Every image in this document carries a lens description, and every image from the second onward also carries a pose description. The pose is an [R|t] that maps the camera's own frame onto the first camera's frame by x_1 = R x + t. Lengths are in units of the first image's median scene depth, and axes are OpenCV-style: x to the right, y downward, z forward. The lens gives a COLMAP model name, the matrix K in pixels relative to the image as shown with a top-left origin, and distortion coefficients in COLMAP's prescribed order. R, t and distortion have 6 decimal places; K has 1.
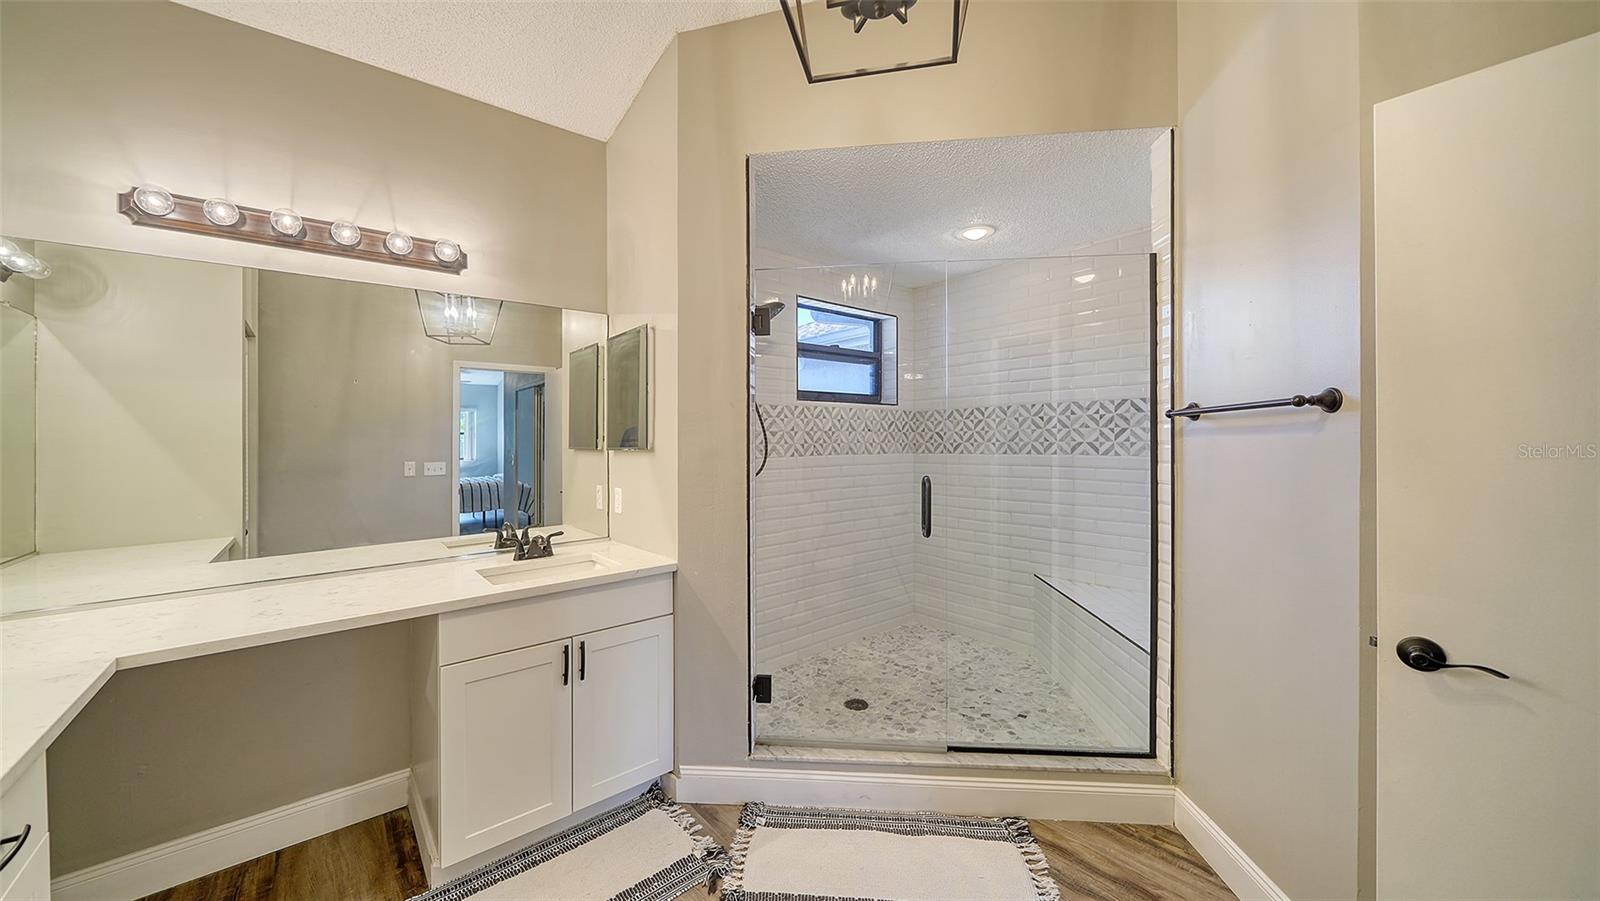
lens RADIAL K [[564.4, 0, 785.8], [0, 564.4, 459.2], [0, 0, 1]] dist [0.000372, -0.000427]
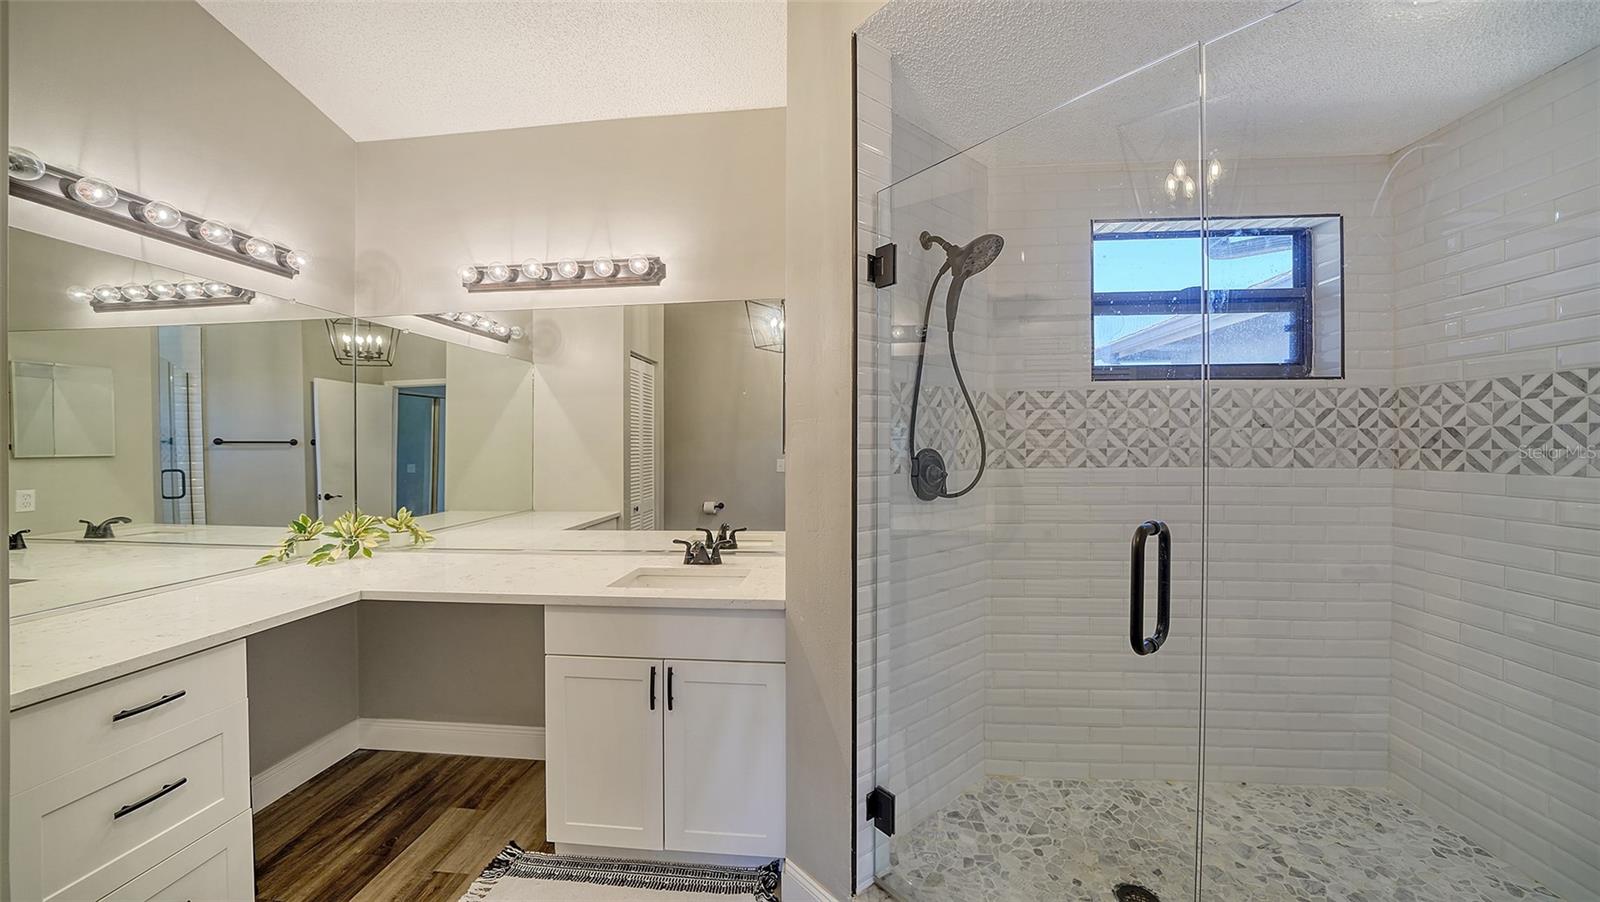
lens RADIAL K [[568.0, 0, 796.1], [0, 568.0, 456.7], [0, 0, 1]] dist [-0.005135, -0.000665]
pose [[0.710443, 0.023313, -0.703369, 0.244920], [-0.025507, 0.999647, 0.007368, -0.013670], [0.703292, 0.012706, 0.710787, 0.297390]]
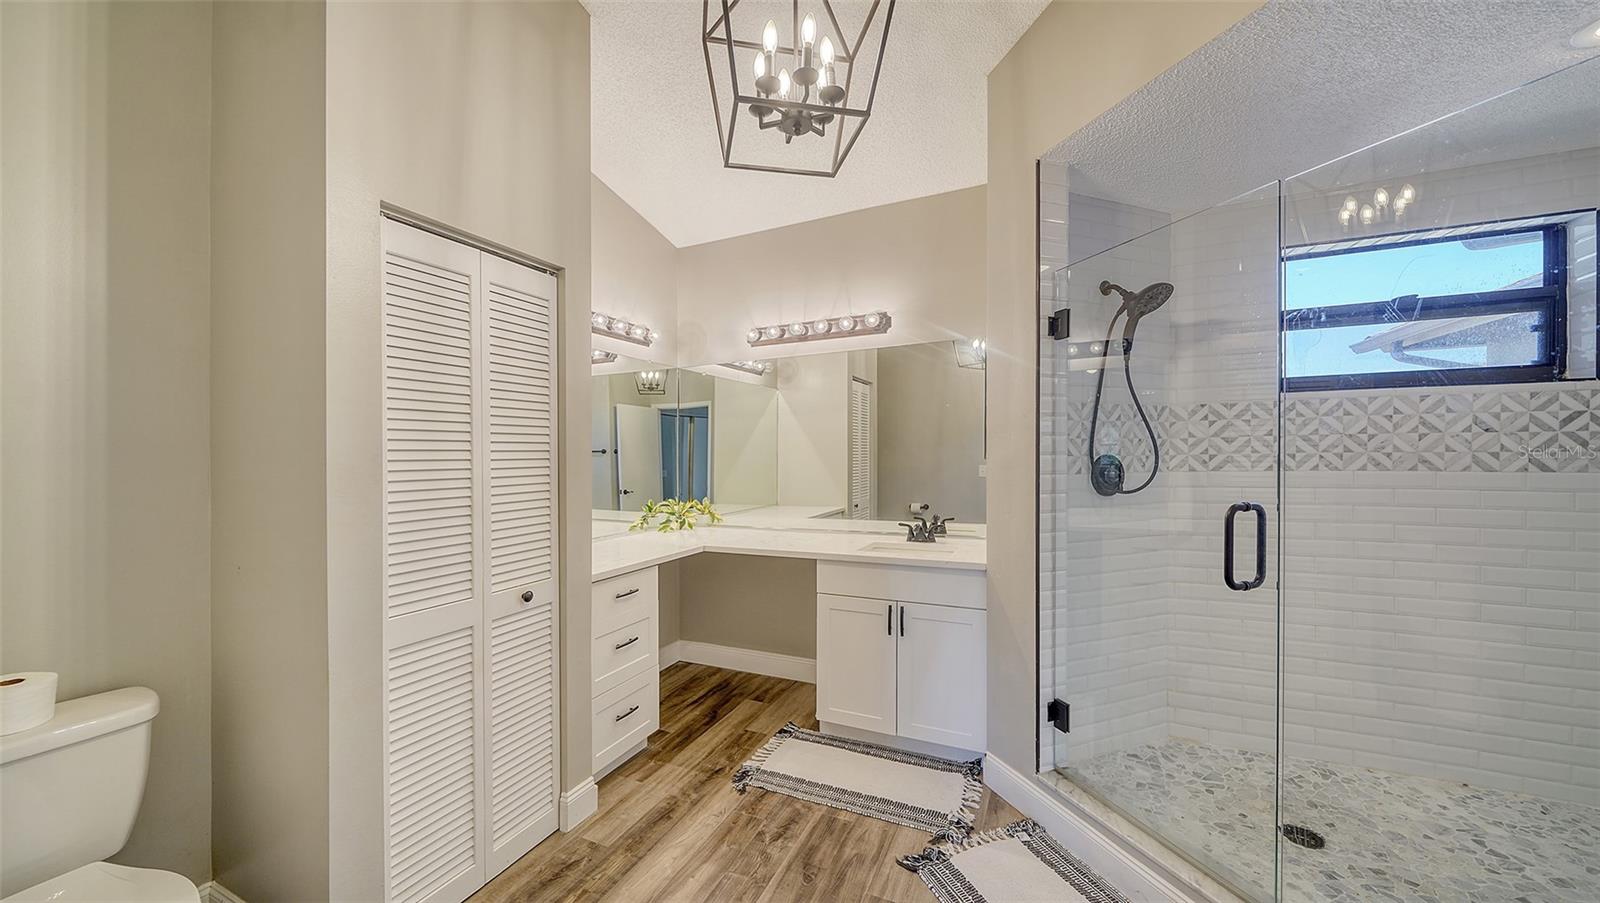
lens RADIAL K [[568.0, 0, 788.2], [0, 568.0, 462.5], [0, 0, 1]] dist [-0.005135, -0.000665]
pose [[0.420879, 0.021766, -0.906856, 0.422481], [-0.021846, 0.999665, 0.013855, -0.012051], [0.906854, 0.013979, 0.421213, 0.125929]]
